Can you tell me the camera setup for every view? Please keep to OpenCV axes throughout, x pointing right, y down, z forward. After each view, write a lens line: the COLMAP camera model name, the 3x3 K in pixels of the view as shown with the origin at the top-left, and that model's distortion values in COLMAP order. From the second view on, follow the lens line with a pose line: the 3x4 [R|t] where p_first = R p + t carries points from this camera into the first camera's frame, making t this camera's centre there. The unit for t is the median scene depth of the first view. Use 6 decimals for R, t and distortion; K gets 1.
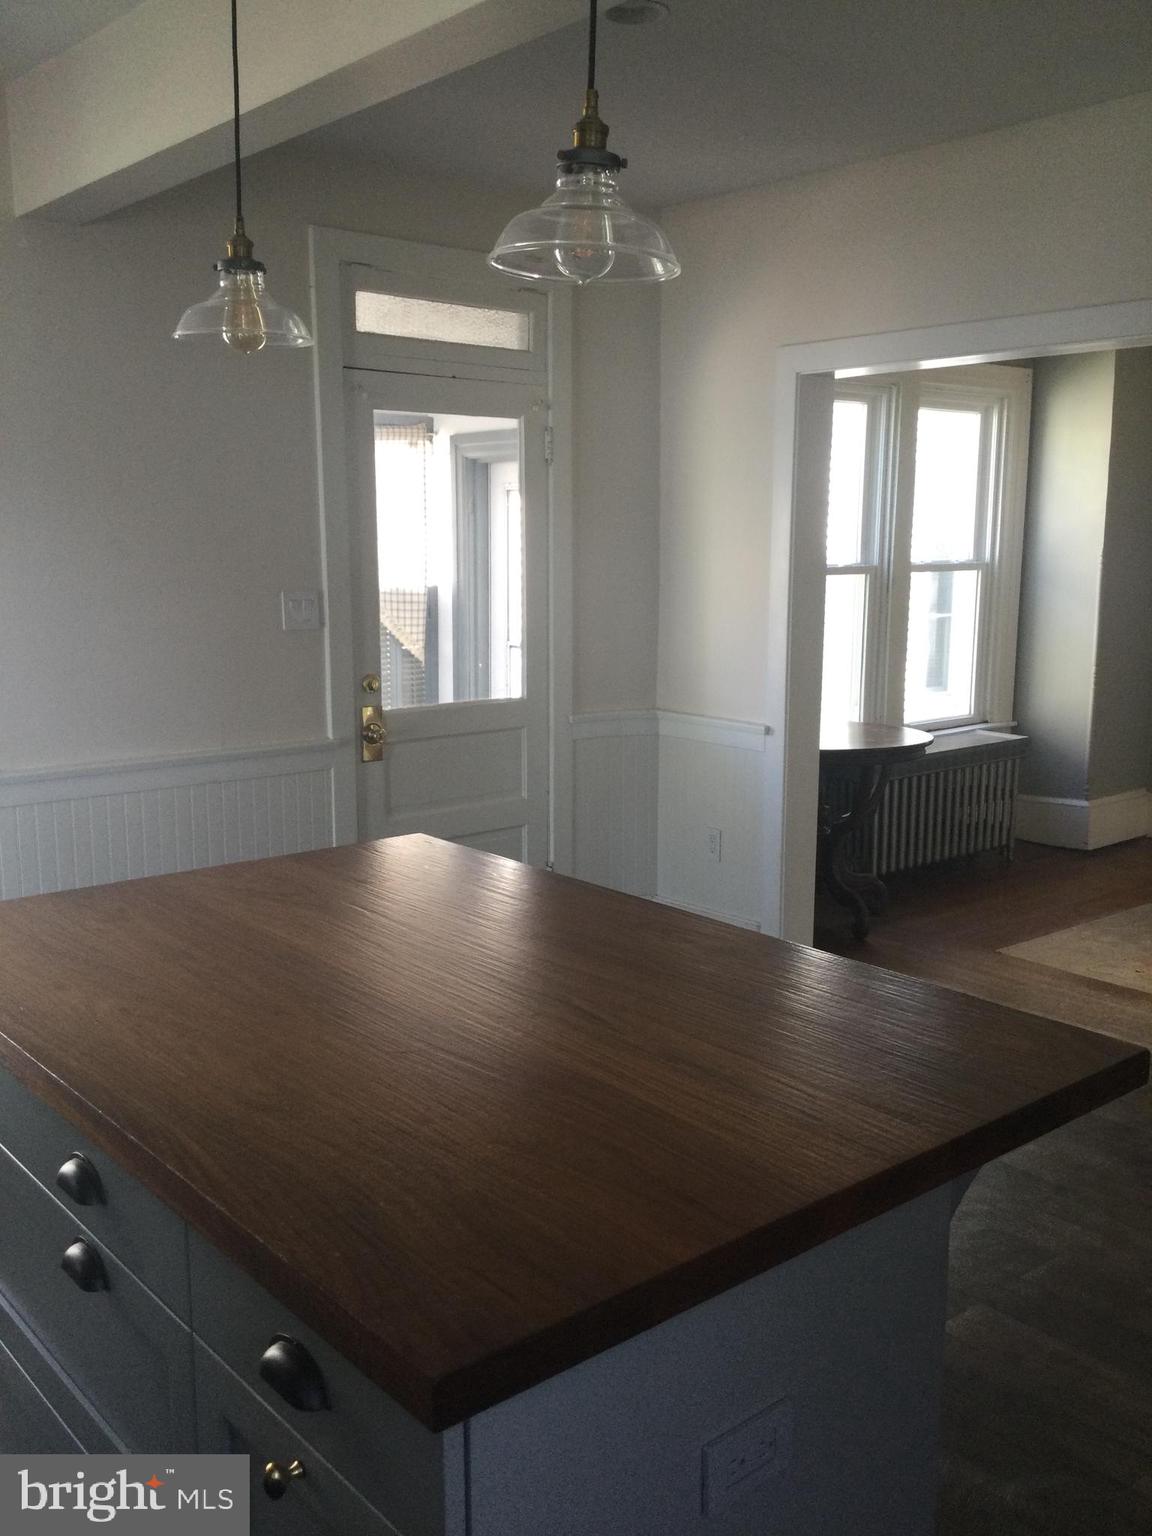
lens RADIAL K [[1373.1, 0, 576.0], [0, 1373.1, 768.0], [0, 0, 1]] dist [0.097499, -0.223861]
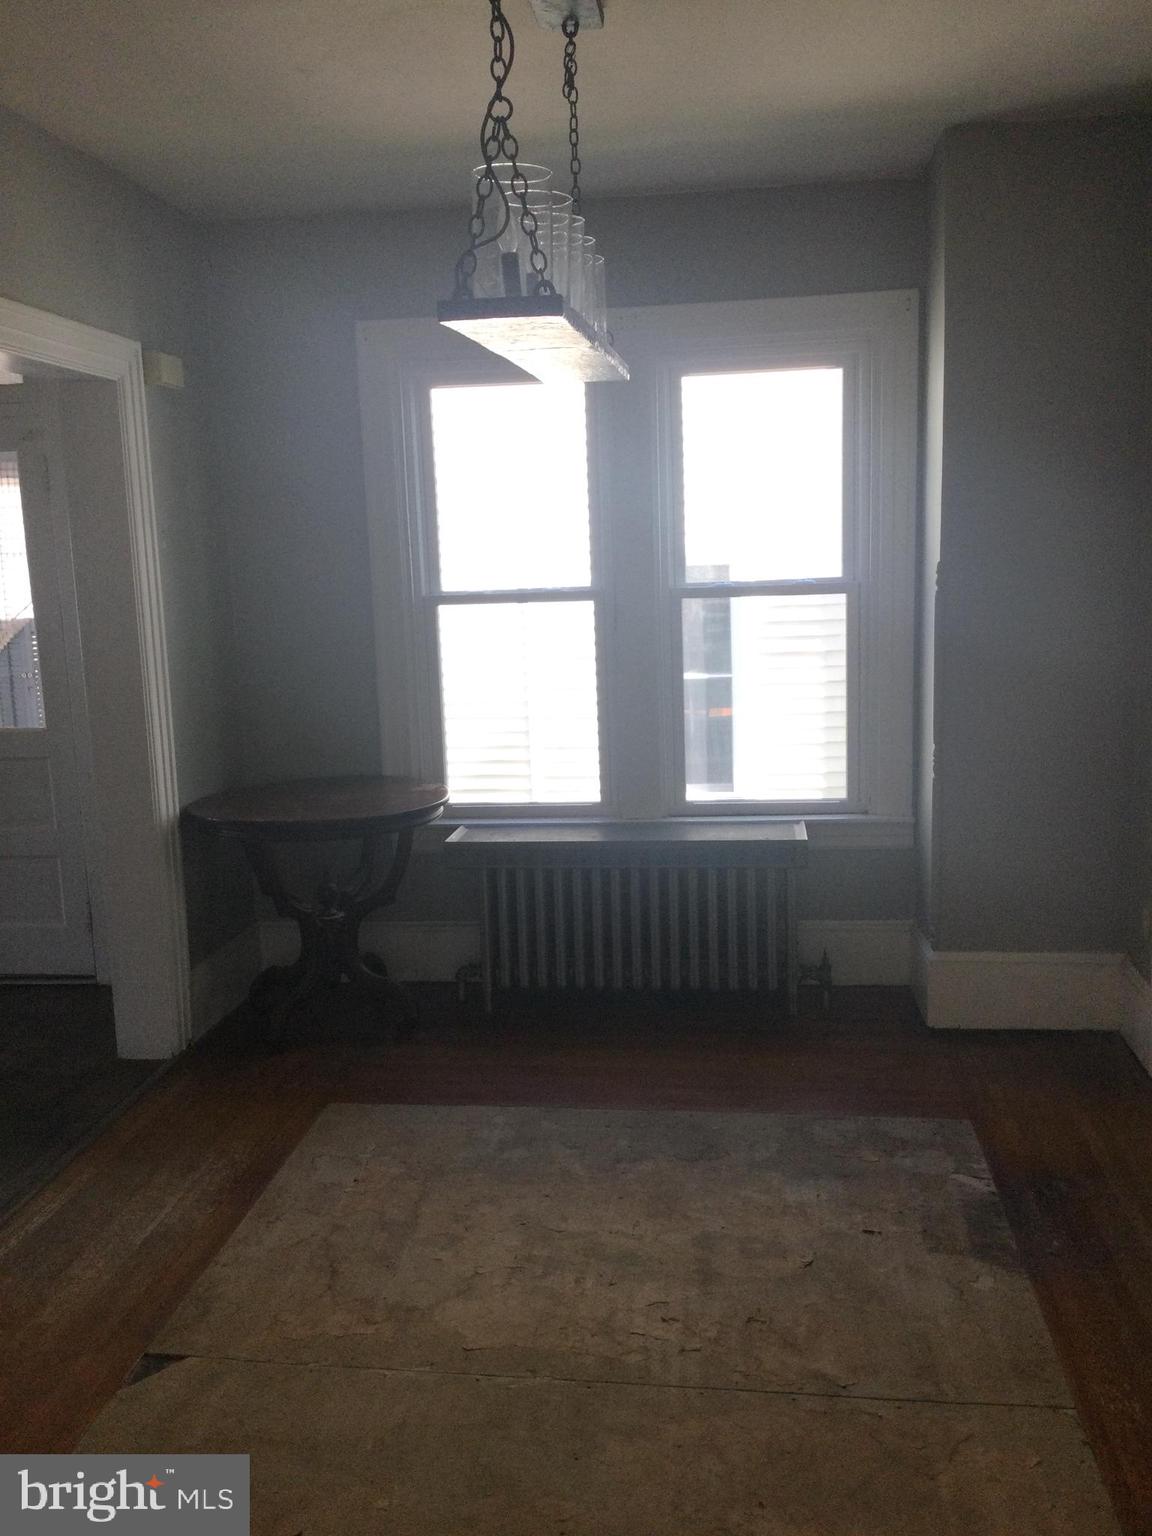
lens RADIAL K [[1381.8, 0, 568.6], [0, 1381.8, 765.9], [0, 0, 1]] dist [0.131456, -0.239486]
pose [[0.676946, 0.068101, -0.732876, 0.742243], [-0.092995, 0.995645, 0.006620, -0.050518], [0.730135, 0.063672, 0.680330, 0.445720]]
